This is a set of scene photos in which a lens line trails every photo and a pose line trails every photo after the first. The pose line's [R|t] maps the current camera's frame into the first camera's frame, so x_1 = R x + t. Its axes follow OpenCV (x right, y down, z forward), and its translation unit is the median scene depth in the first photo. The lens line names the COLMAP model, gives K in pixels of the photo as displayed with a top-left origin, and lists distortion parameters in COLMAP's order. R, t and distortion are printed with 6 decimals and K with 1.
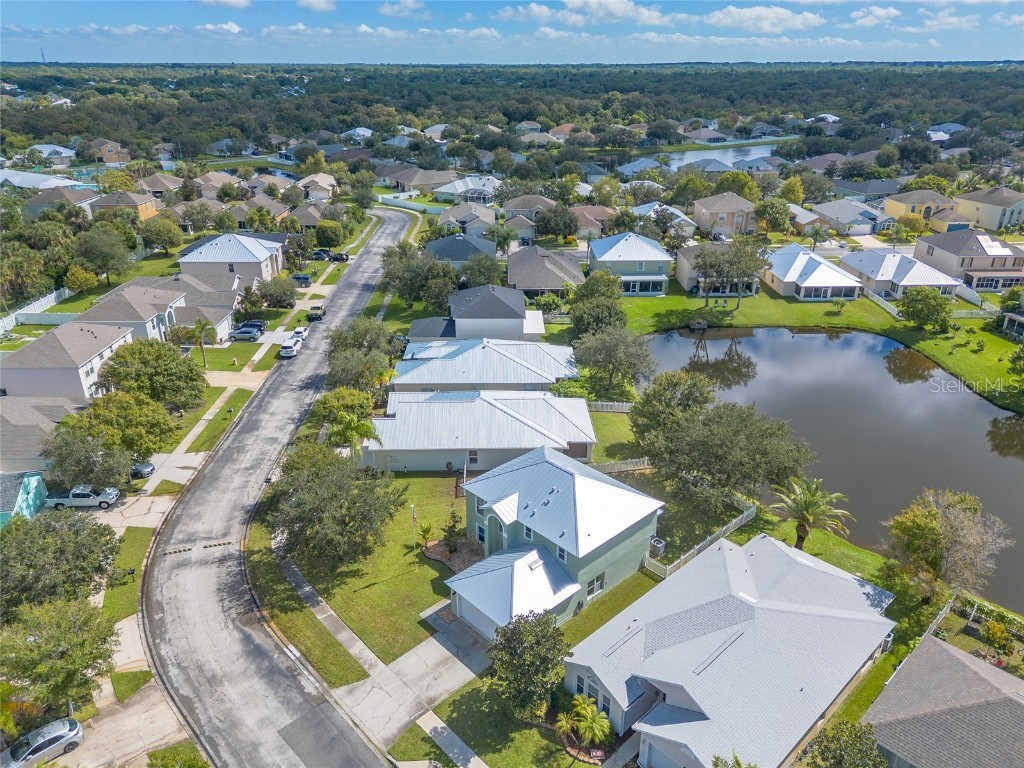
lens RADIAL K [[721.4, 0, 511.5], [0, 721.4, 383.4], [0, 0, 1]] dist [0.060364, -0.046457]
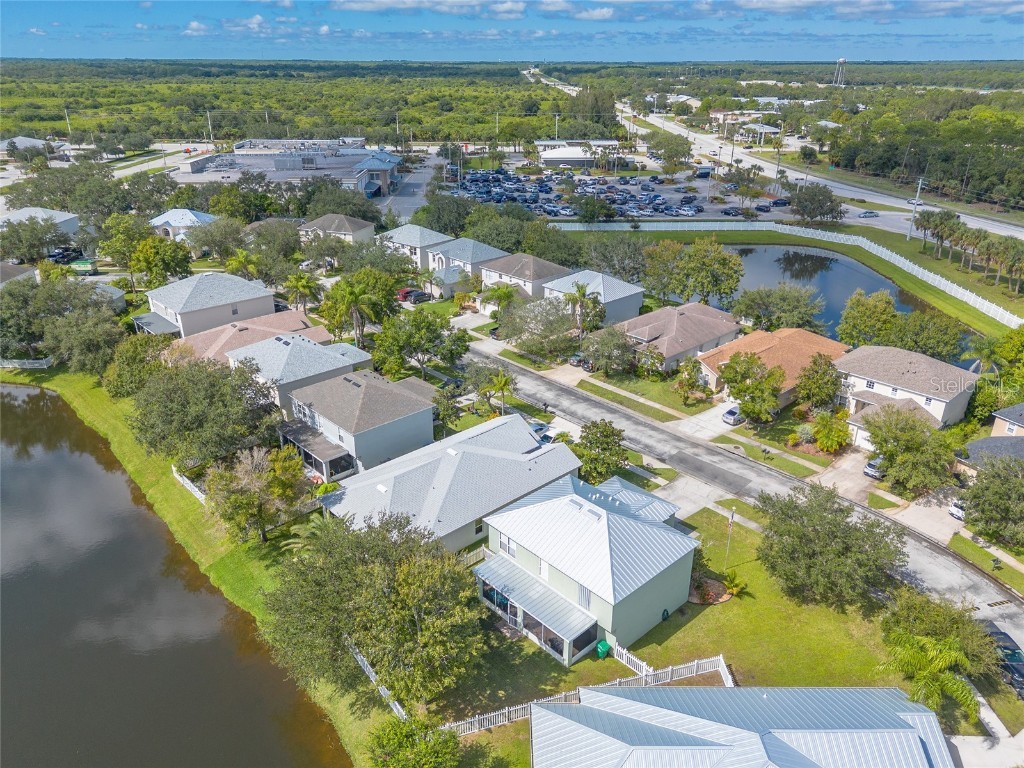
lens RADIAL K [[721.4, 0, 510.3], [0, 721.4, 393.7], [0, 0, 1]] dist [0.060364, -0.046457]
pose [[-0.999964, -0.003320, 0.007860, 0.095850], [0.003647, 0.666518, 0.745480, -0.396879], [-0.007714, 0.745481, -0.666482, 0.884575]]
